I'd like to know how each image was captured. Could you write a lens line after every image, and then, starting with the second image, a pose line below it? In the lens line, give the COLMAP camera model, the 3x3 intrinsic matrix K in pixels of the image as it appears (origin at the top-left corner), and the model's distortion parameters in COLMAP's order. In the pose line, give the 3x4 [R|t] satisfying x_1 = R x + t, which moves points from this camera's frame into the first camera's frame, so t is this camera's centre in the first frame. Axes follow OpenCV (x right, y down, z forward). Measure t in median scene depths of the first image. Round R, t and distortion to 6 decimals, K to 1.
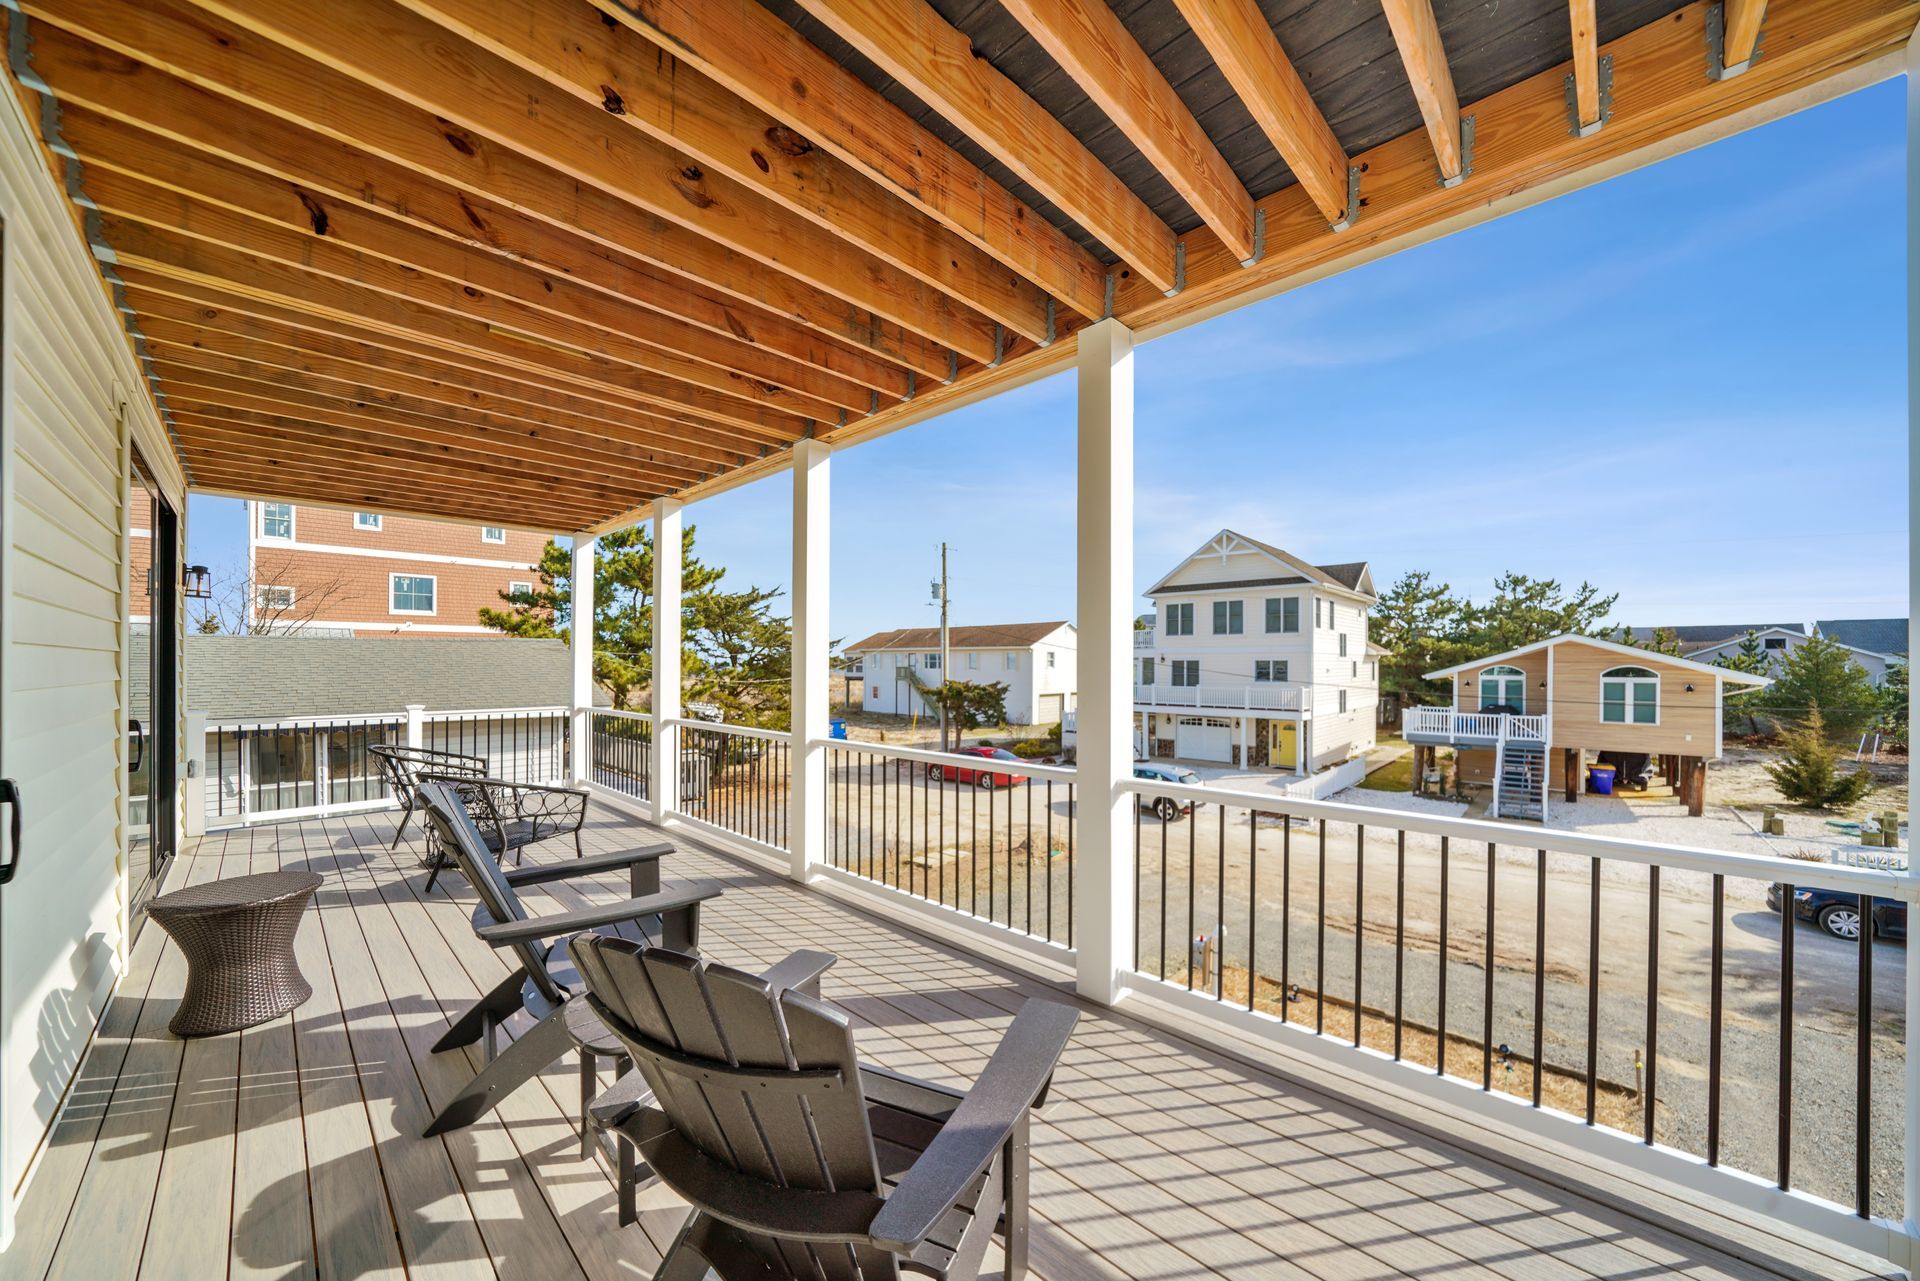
lens RADIAL K [[683.1, 0, 970.7], [0, 683.1, 652.9], [0, 0, 1]] dist [-0.014431, -0.000408]
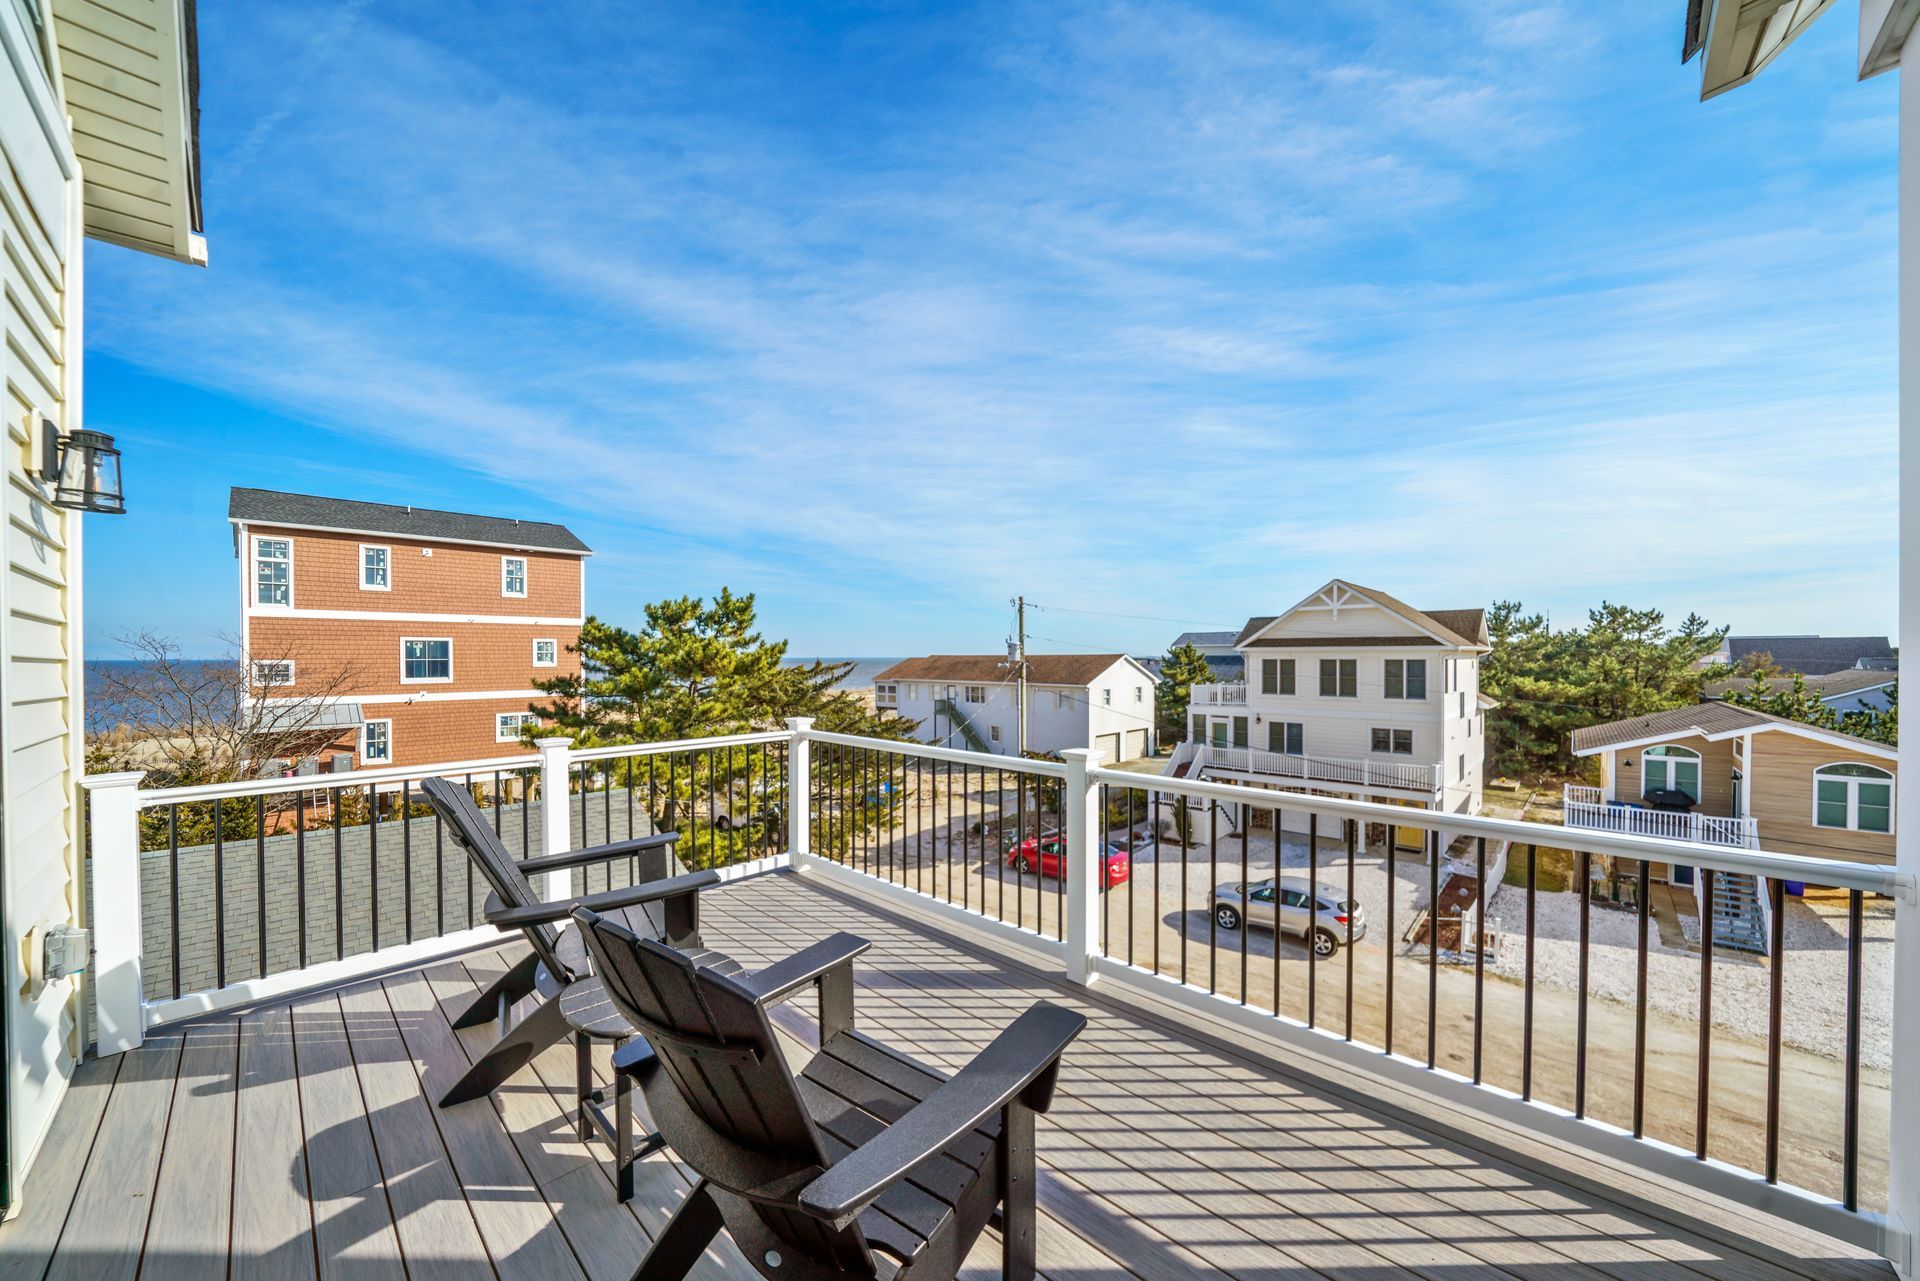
lens RADIAL K [[683.1, 0, 967.8], [0, 683.1, 653.9], [0, 0, 1]] dist [-0.014431, -0.000408]
pose [[0.999940, -0.005405, -0.009514, -0.096151], [0.005536, 0.999889, 0.013848, -0.097068], [0.009438, -0.013900, 0.999859, 0.106988]]
